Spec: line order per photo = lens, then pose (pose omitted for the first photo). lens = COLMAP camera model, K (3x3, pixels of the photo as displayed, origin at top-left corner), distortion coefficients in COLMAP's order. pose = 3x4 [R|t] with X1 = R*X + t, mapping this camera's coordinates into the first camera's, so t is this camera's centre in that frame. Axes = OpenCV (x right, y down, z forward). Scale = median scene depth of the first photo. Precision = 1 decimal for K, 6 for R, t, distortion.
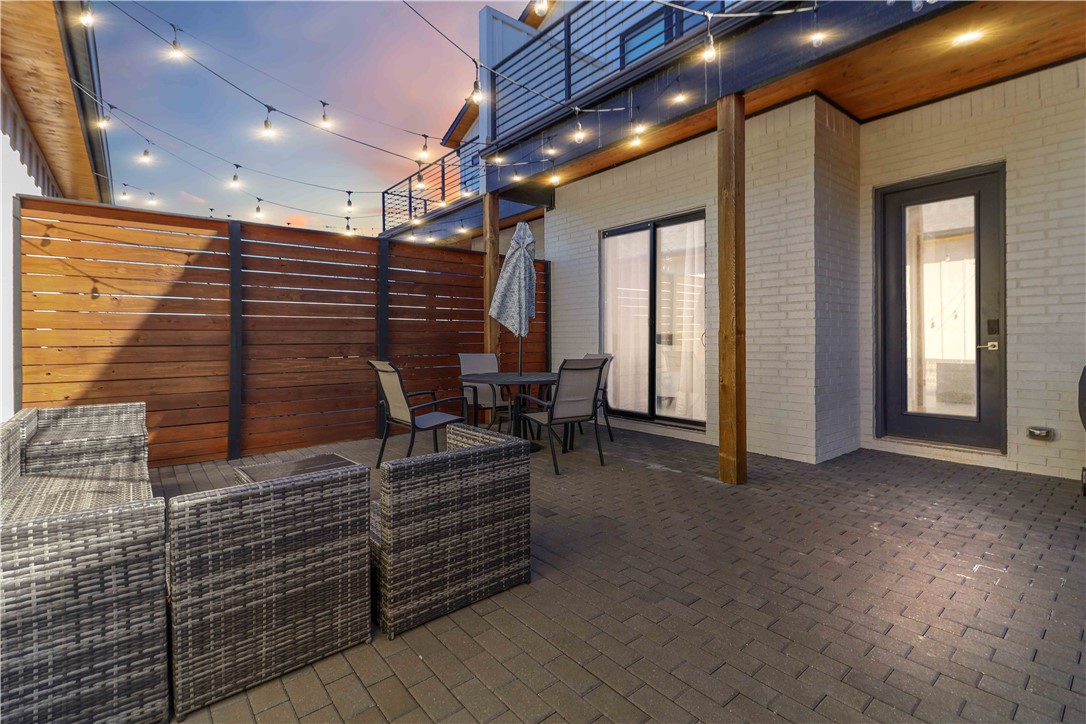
lens RADIAL K [[504.5, 0, 553.1], [0, 504.5, 338.5], [0, 0, 1]] dist [0.001565, -0.001124]
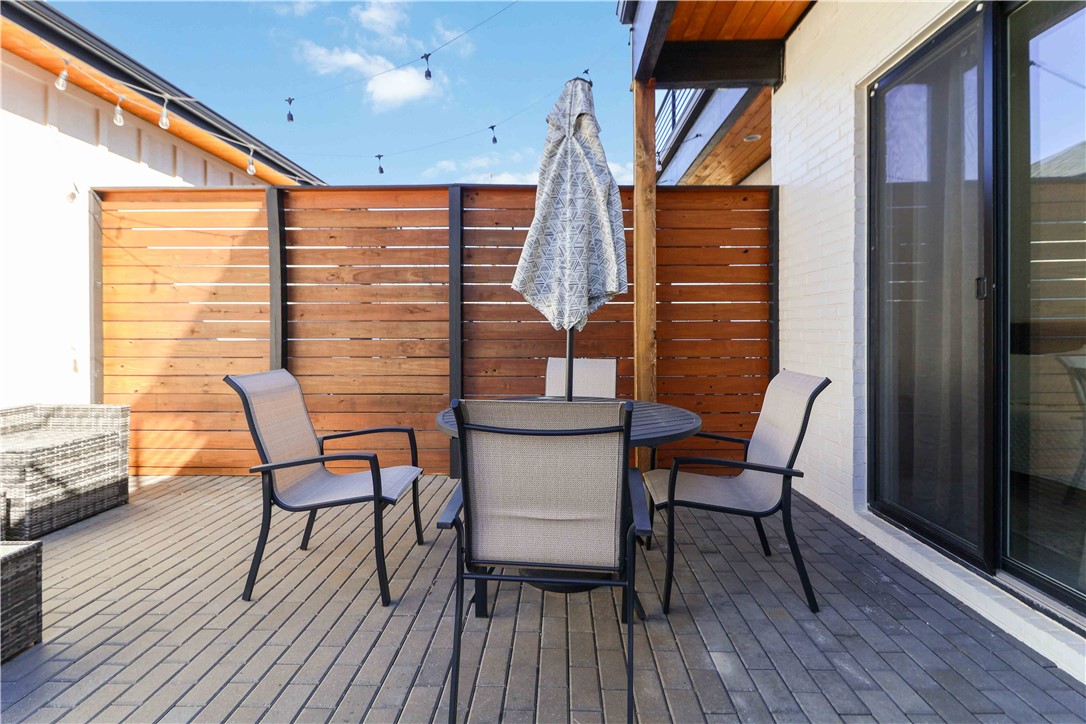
lens RADIAL K [[504.5, 0, 553.1], [0, 504.5, 338.5], [0, 0, 1]] dist [0.001565, -0.001124]
pose [[0.758609, 0.012966, -0.651417, 0.249543], [-0.003946, 0.999875, 0.015307, -0.002589], [0.651534, -0.009041, 0.758566, 0.692847]]
